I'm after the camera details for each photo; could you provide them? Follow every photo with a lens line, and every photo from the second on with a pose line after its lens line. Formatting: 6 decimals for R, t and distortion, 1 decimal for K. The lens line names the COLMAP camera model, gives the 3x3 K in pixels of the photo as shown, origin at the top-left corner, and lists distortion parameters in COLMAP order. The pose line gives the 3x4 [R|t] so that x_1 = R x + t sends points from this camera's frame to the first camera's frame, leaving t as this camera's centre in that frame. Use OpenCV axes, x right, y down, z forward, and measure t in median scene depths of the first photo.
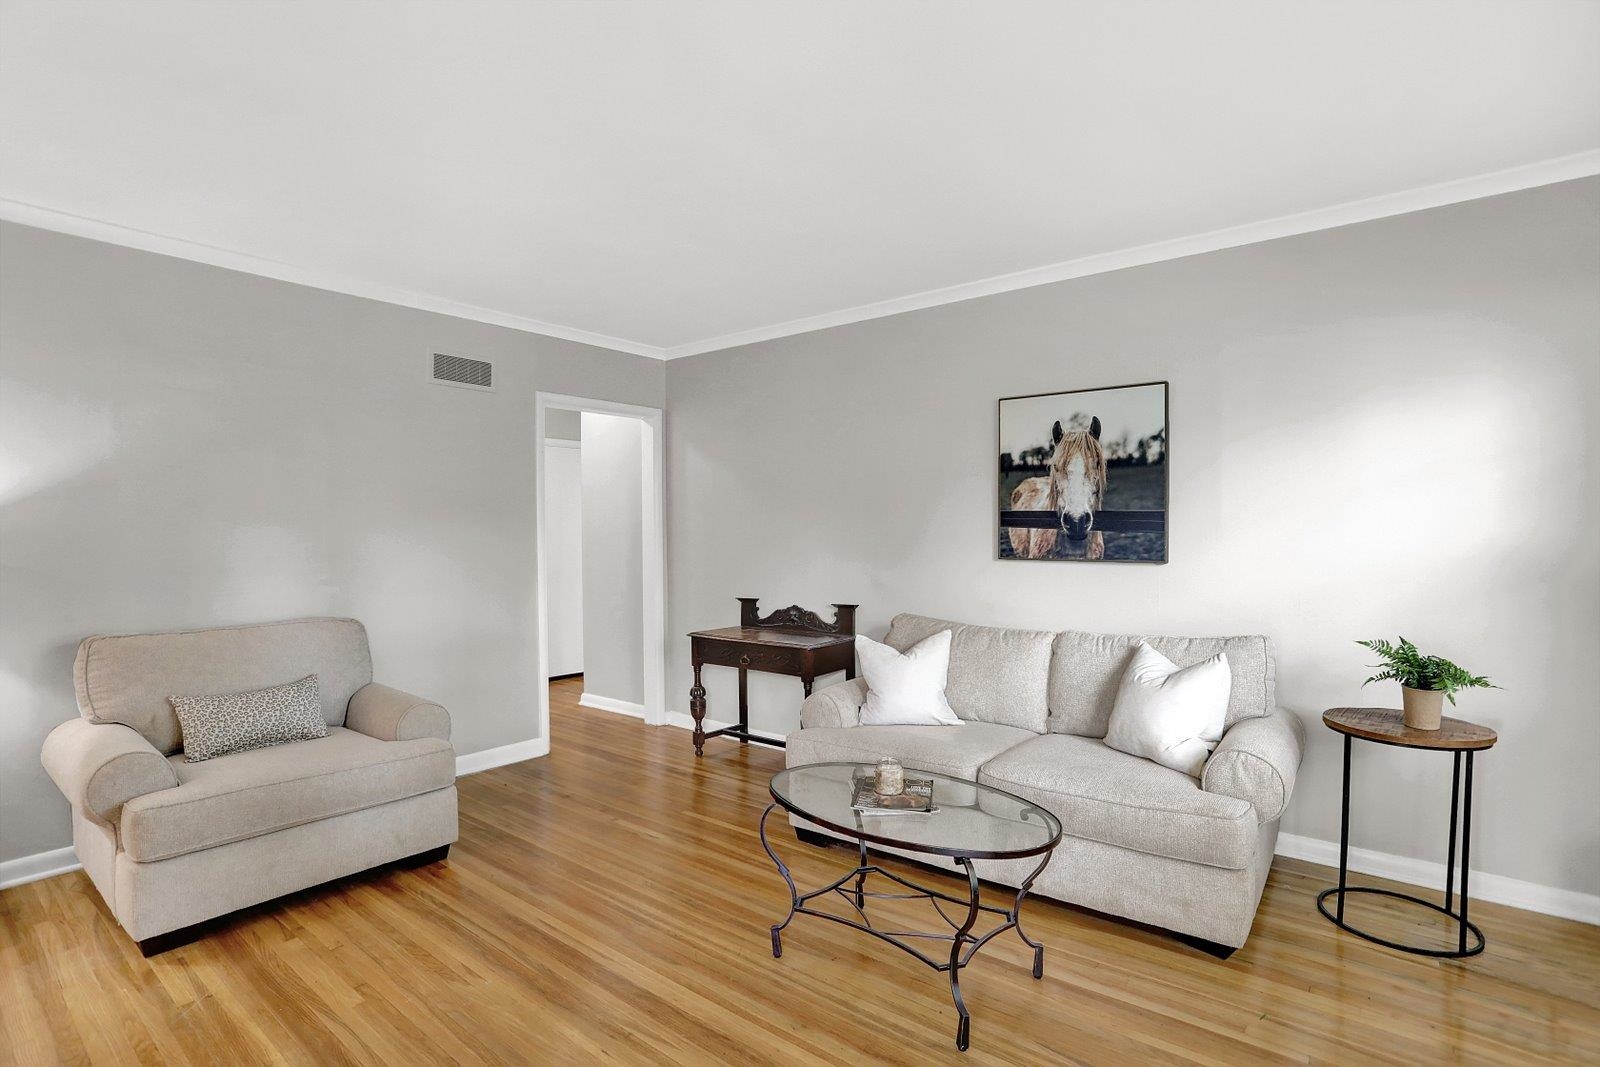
lens RADIAL K [[768.5, 0, 800.7], [0, 768.5, 534.8], [0, 0, 1]] dist [-0.046016, 0.001285]
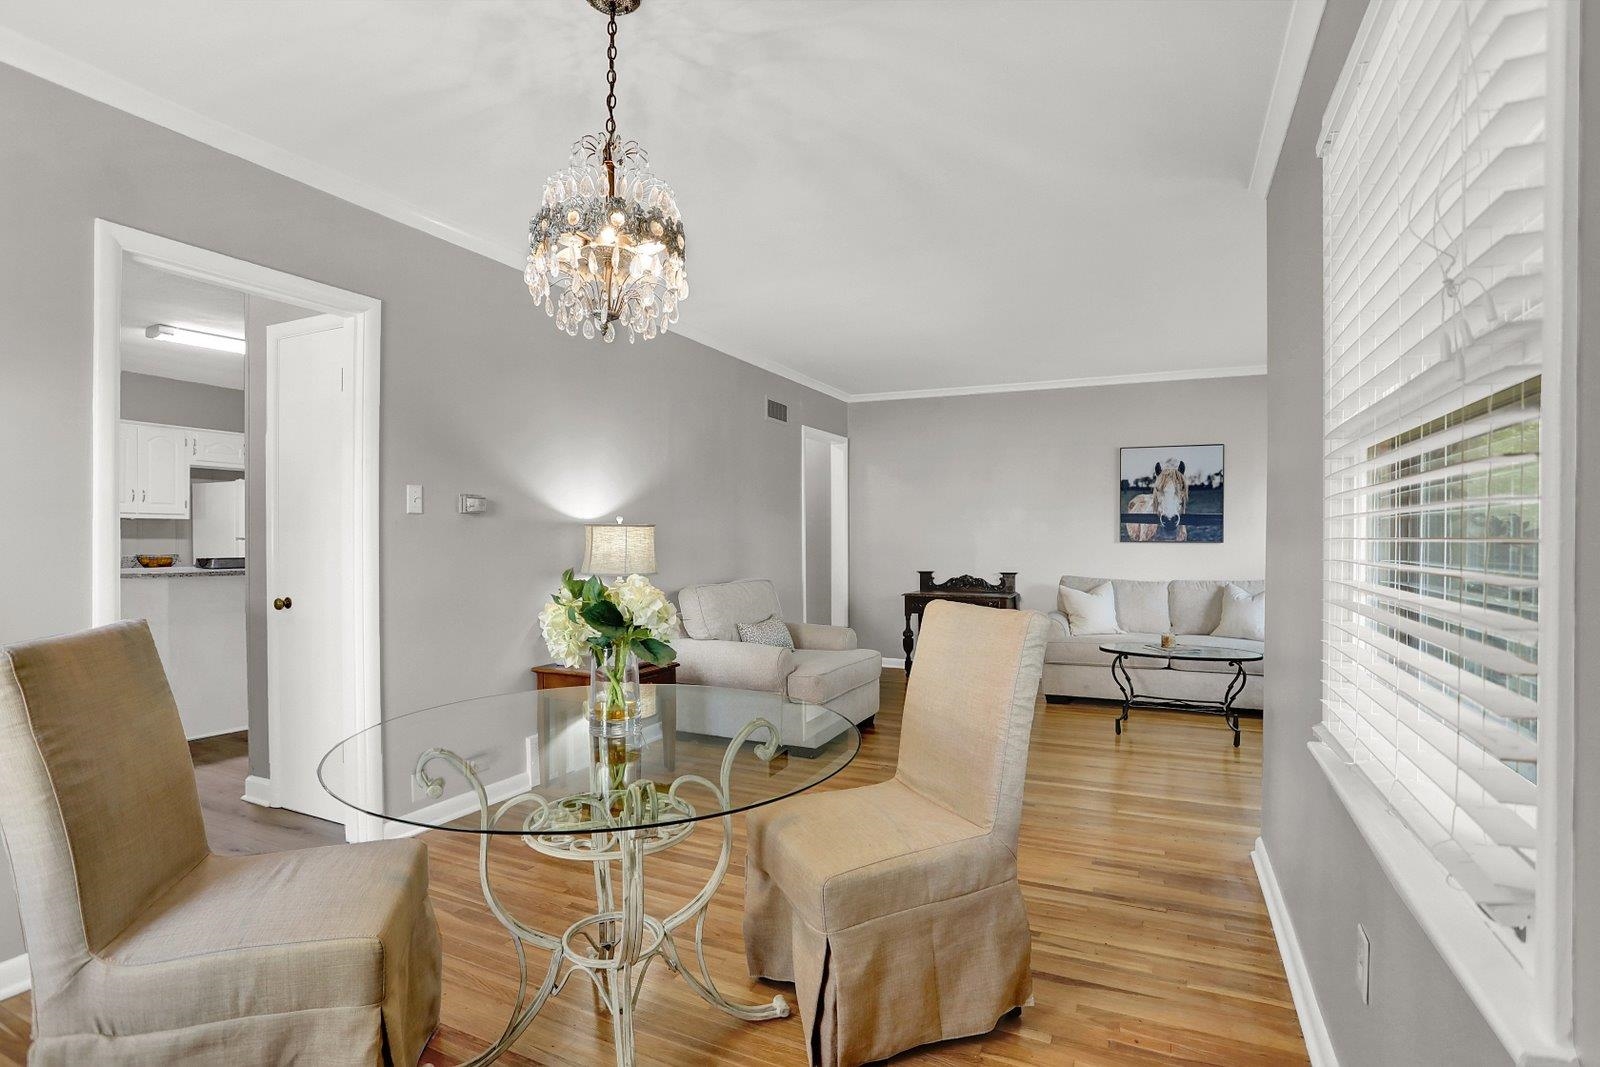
lens RADIAL K [[768.5, 0, 801.3], [0, 768.5, 535.3], [0, 0, 1]] dist [-0.046016, 0.001285]
pose [[0.970612, 0.005053, 0.240597, -0.869932], [-0.004229, 0.999983, -0.003943, 0.027879], [-0.240613, 0.002809, 0.970617, -0.489041]]
